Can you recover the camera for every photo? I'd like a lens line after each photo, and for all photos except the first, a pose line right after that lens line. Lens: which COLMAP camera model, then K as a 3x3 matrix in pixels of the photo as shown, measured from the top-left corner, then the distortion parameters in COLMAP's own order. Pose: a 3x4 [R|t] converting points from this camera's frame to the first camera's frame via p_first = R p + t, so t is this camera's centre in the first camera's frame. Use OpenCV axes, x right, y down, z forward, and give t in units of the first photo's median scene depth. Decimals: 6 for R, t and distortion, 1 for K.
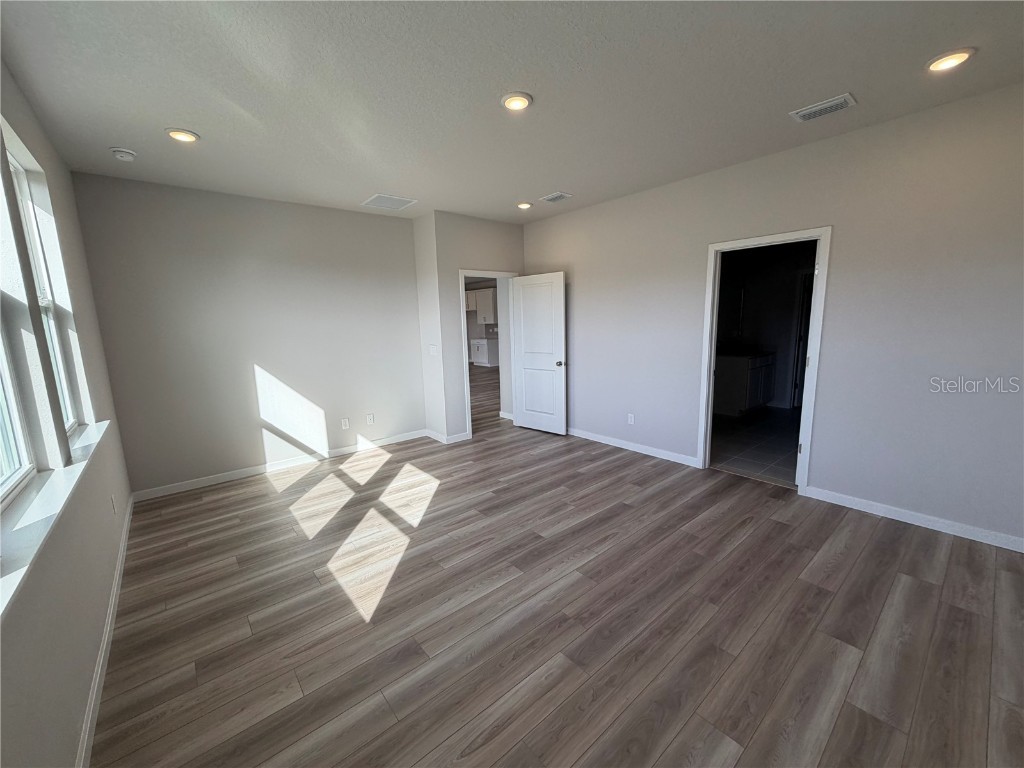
lens RADIAL K [[408.7, 0, 508.6], [0, 408.7, 385.5], [0, 0, 1]] dist [-0.000783, 0.000159]
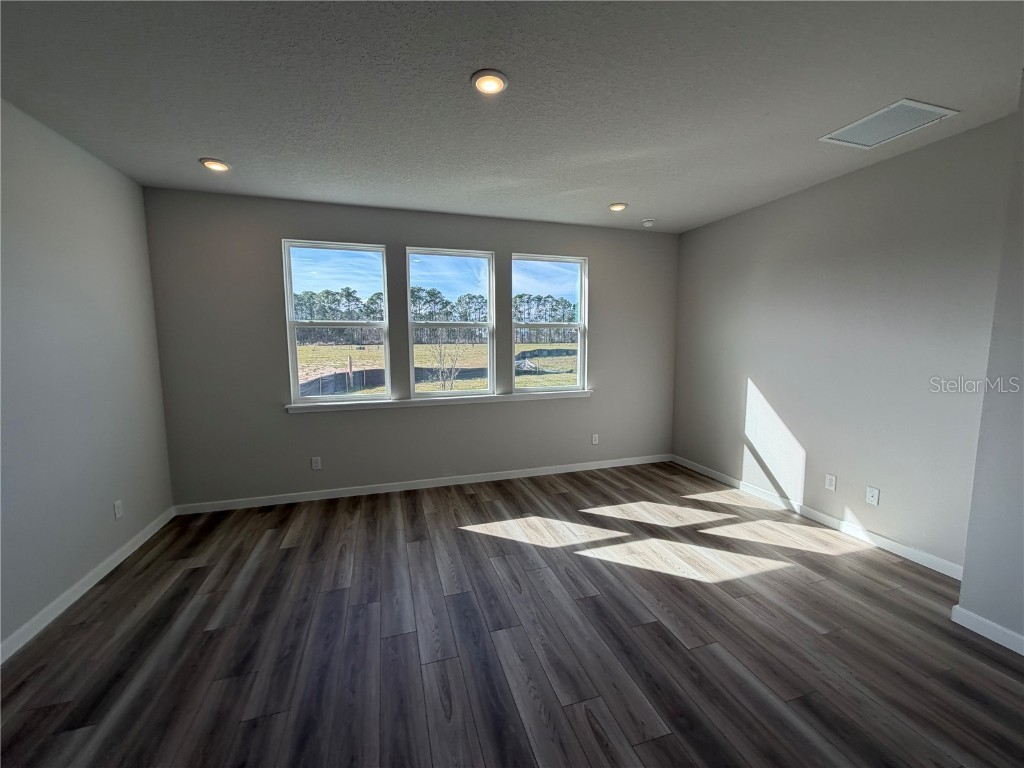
lens RADIAL K [[408.7, 0, 508.6], [0, 408.7, 385.5], [0, 0, 1]] dist [-0.000783, 0.000159]
pose [[-0.386491, 0.134785, -0.912391, 0.650445], [-0.131572, 0.971088, 0.199190, -0.204275], [0.912860, 0.197031, -0.357583, 1.114997]]
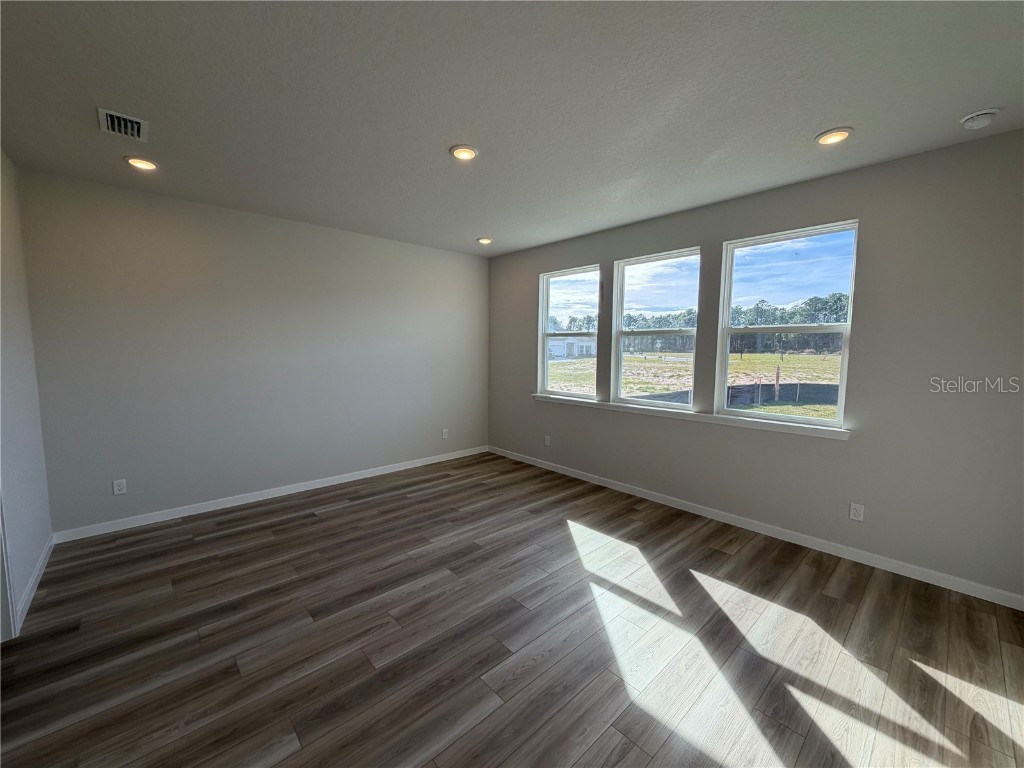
lens RADIAL K [[408.7, 0, 508.6], [0, 408.7, 385.5], [0, 0, 1]] dist [-0.000783, 0.000159]
pose [[-0.998799, 0.027181, -0.040775, -0.028132], [0.016003, 0.967371, 0.252860, -0.278073], [0.046317, 0.251904, -0.966643, 1.708927]]
